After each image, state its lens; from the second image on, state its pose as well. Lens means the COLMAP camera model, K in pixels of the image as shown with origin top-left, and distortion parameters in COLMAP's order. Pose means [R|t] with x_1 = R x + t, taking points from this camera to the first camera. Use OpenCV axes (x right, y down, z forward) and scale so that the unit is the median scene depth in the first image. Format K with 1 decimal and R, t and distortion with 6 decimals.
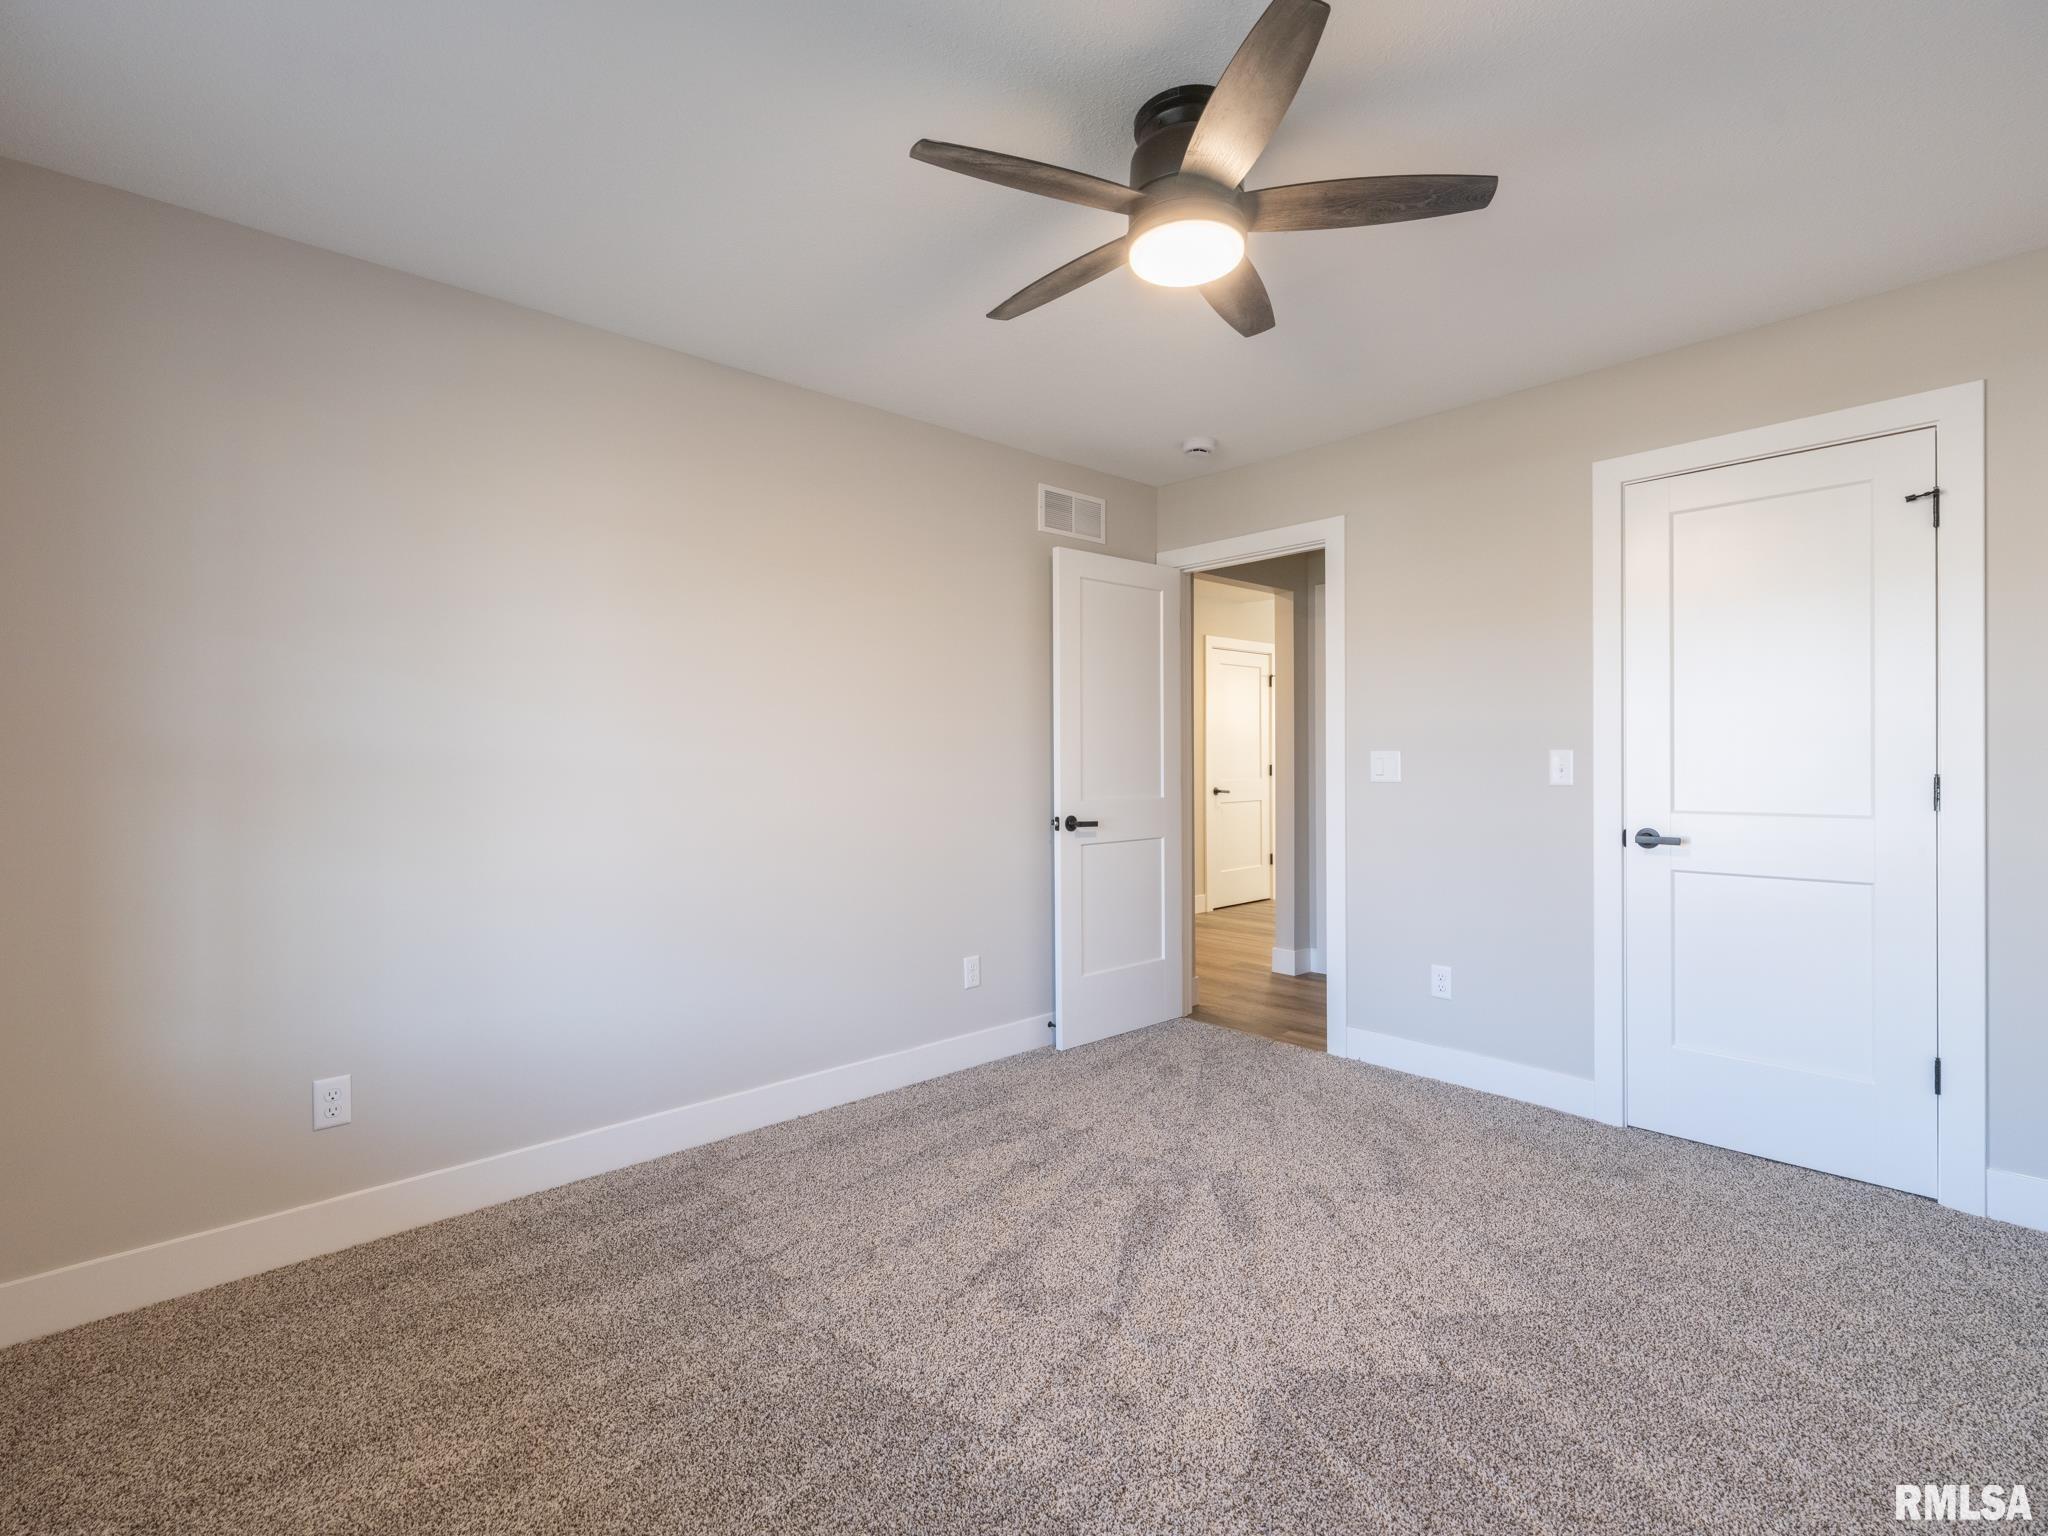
lens RADIAL K [[936.3, 0, 1045.1], [0, 936.3, 765.5], [0, 0, 1]] dist [0.007584, 0.000602]
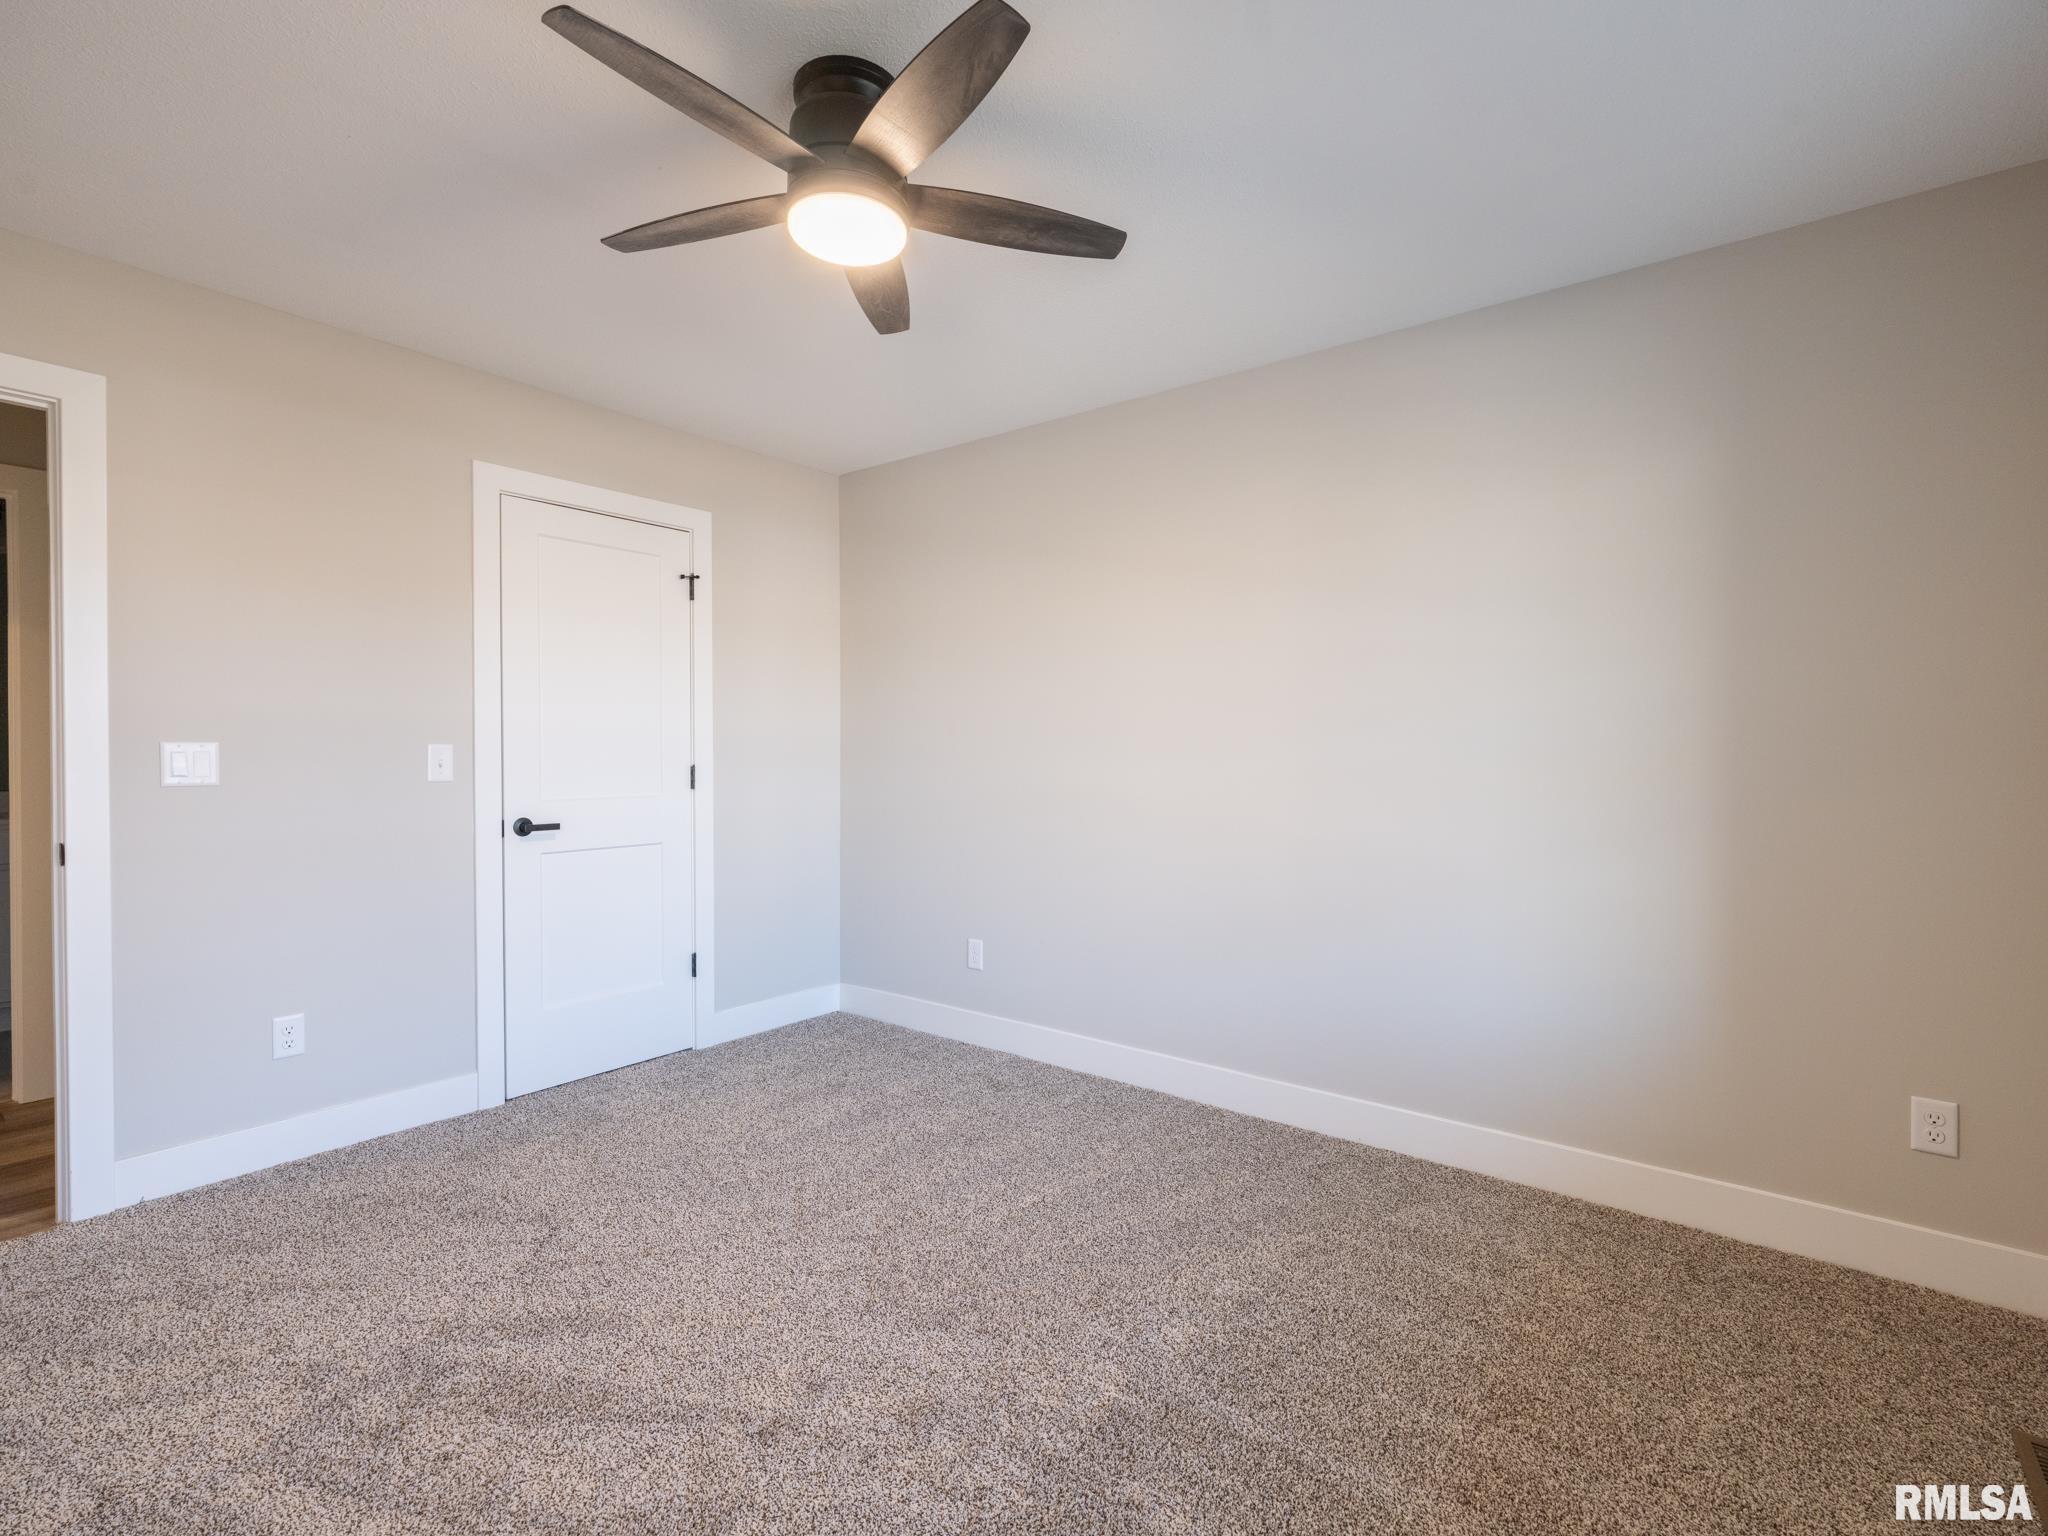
lens RADIAL K [[936.3, 0, 988.5], [0, 936.3, 767.9], [0, 0, 1]] dist [0.007584, 0.000602]
pose [[-0.106189, -0.009592, 0.994300, -0.509331], [0.009369, 0.999899, 0.010646, 0.002701], [-0.994302, 0.010446, -0.106088, 0.593774]]
